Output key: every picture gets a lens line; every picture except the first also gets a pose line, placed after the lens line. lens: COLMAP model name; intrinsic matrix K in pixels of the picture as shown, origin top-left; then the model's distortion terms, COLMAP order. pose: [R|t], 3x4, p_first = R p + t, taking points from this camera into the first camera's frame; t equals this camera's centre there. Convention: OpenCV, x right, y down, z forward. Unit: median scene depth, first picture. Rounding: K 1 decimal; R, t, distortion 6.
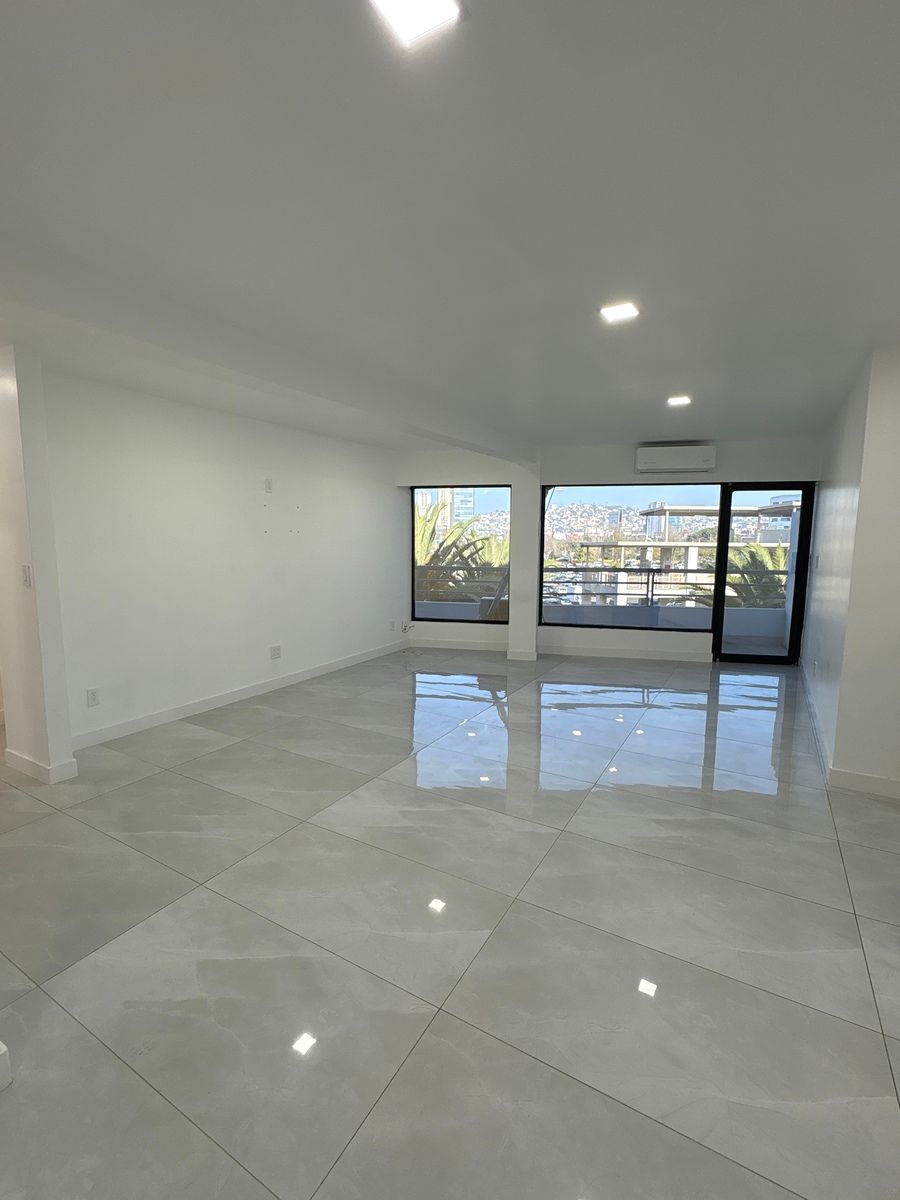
lens RADIAL K [[540.0, 0, 450.0], [0, 540.0, 600.0], [0, 0, 1]] dist [-0.008831, 0.000125]
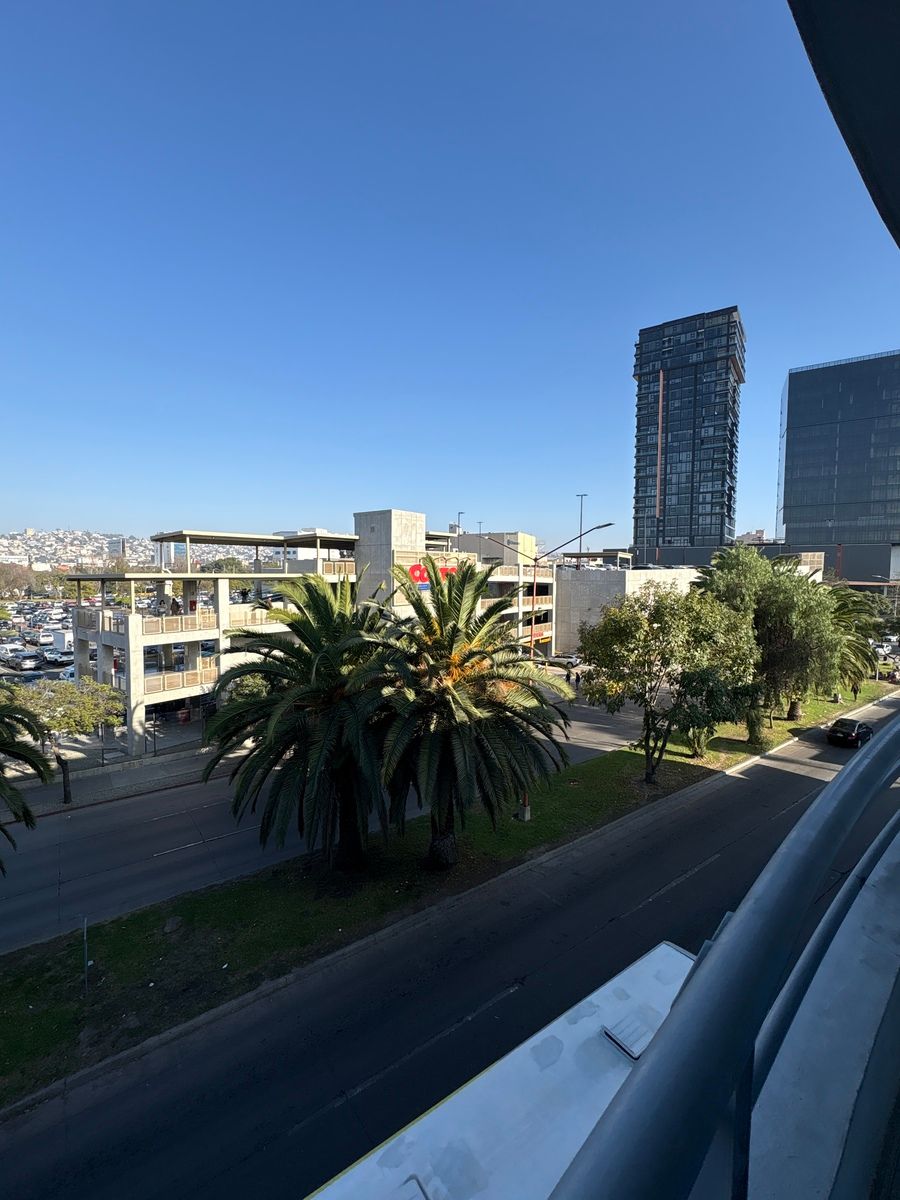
lens RADIAL K [[522.6, 0, 450.0], [0, 522.6, 600.0], [0, 0, 1]] dist [-0.001585, 0.000277]
pose [[0.651816, -0.046602, 0.756944, 0.050756], [0.088420, 0.995973, -0.014821, -0.019166], [-0.753205, 0.076589, 0.653312, 0.173487]]
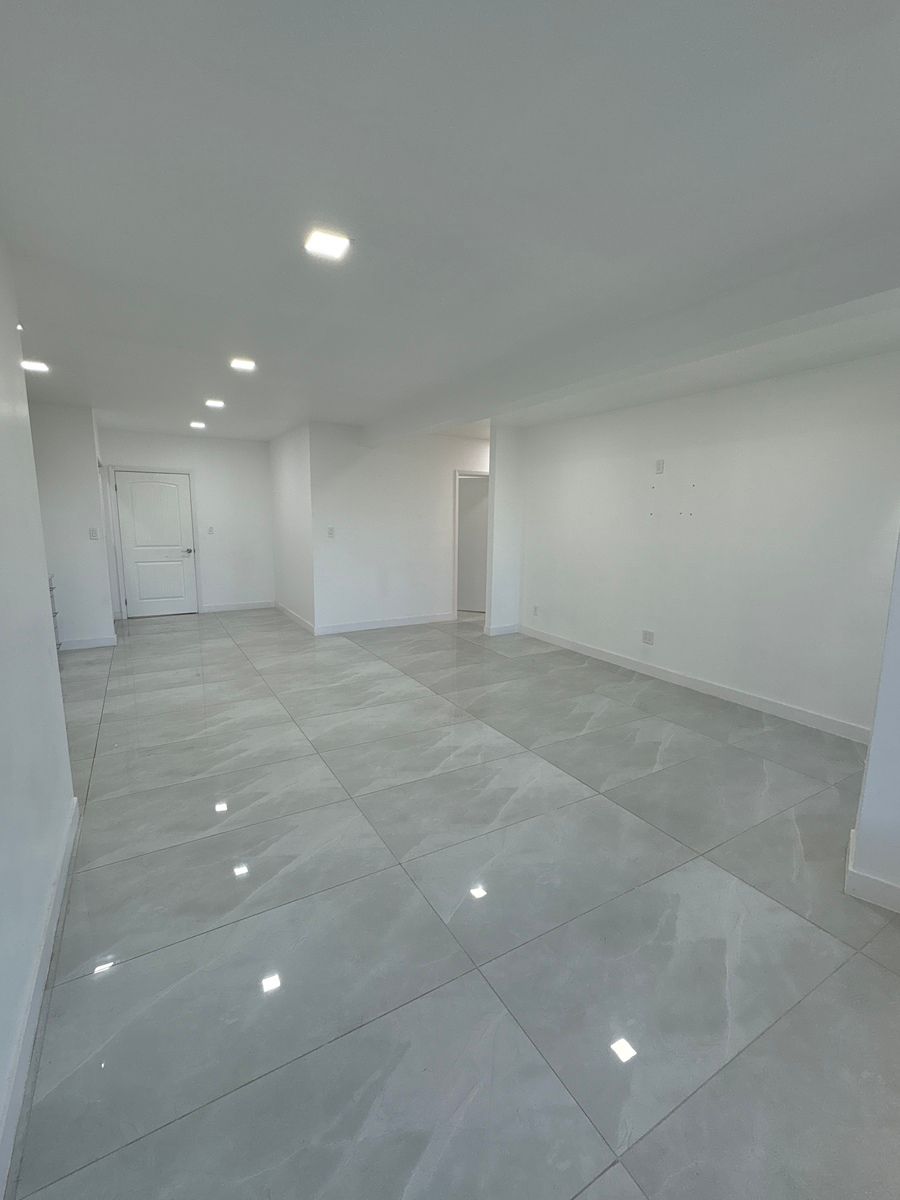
lens RADIAL K [[540.0, 0, 450.0], [0, 540.0, 600.0], [0, 0, 1]] dist [-0.008831, 0.000125]
pose [[-0.485809, 0.131347, -0.864140, 0.083079], [-0.119676, 0.969339, 0.214617, -0.016387], [0.865833, 0.207679, -0.455194, 0.134703]]
